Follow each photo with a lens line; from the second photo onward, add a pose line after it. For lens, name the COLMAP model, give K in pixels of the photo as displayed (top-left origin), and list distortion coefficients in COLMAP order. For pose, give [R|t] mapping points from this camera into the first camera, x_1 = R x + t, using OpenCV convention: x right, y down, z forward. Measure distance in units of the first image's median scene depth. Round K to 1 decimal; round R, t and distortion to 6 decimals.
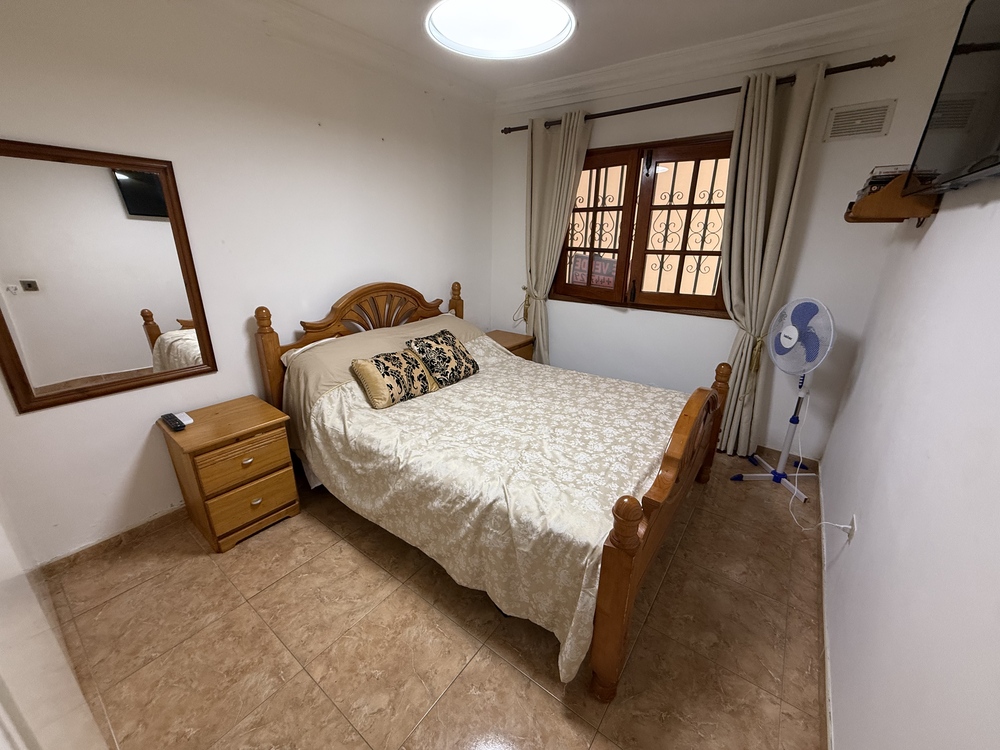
lens RADIAL K [[398.8, 0, 496.3], [0, 398.8, 373.7], [0, 0, 1]] dist [-0.000625, -0.000080]
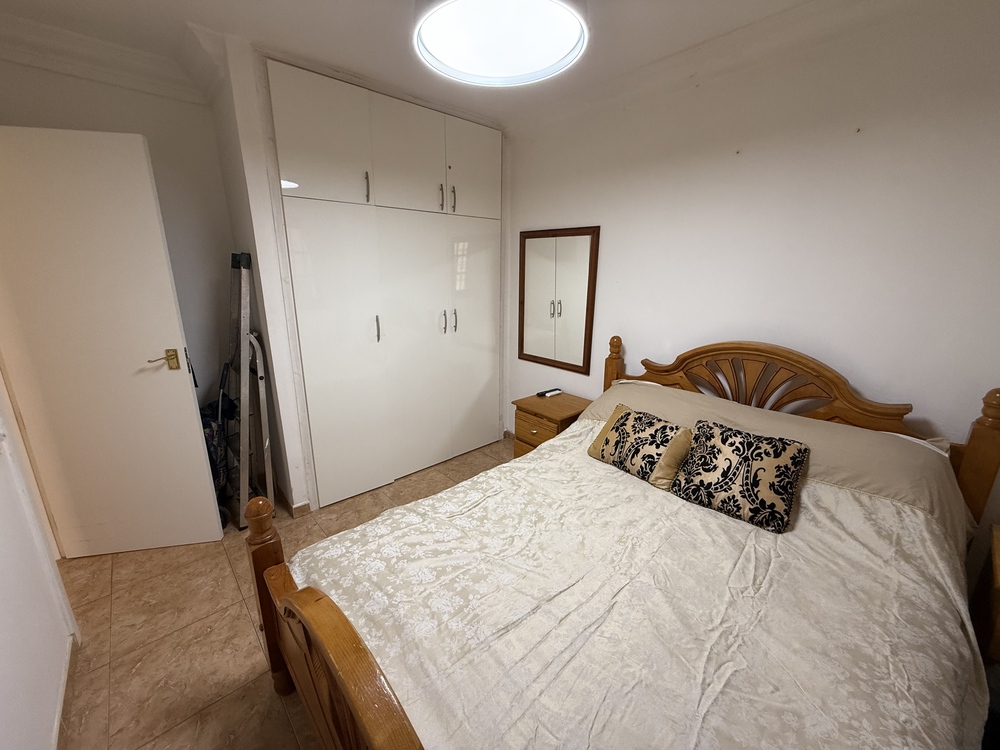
lens RADIAL K [[398.8, 0, 497.9], [0, 398.8, 378.3], [0, 0, 1]] dist [-0.000625, -0.000080]
pose [[-0.184378, 0.249260, -0.950723, 0.611070], [-0.327633, 0.896394, 0.298555, -0.289109], [0.926640, 0.366535, -0.083610, 0.811807]]
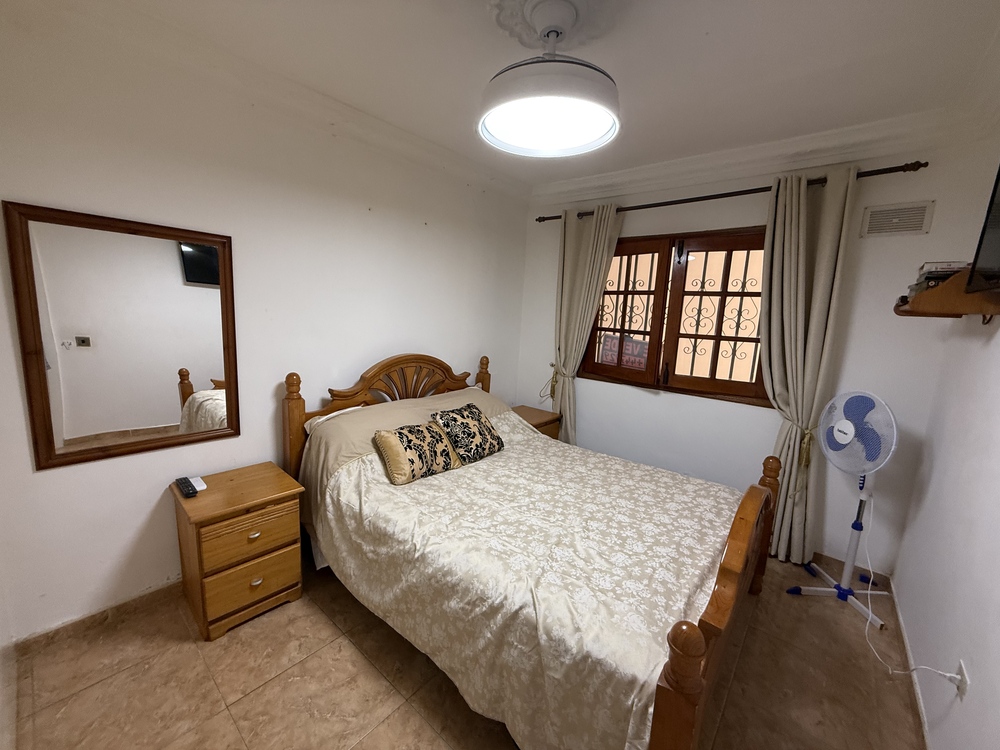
lens RADIAL K [[398.8, 0, 496.3], [0, 398.8, 372.7], [0, 0, 1]] dist [-0.000625, -0.000080]
pose [[0.997470, 0.046787, -0.053518, -0.023636], [-0.055642, 0.982421, -0.178195, -0.017481], [0.044240, 0.180722, 0.982539, 0.034491]]
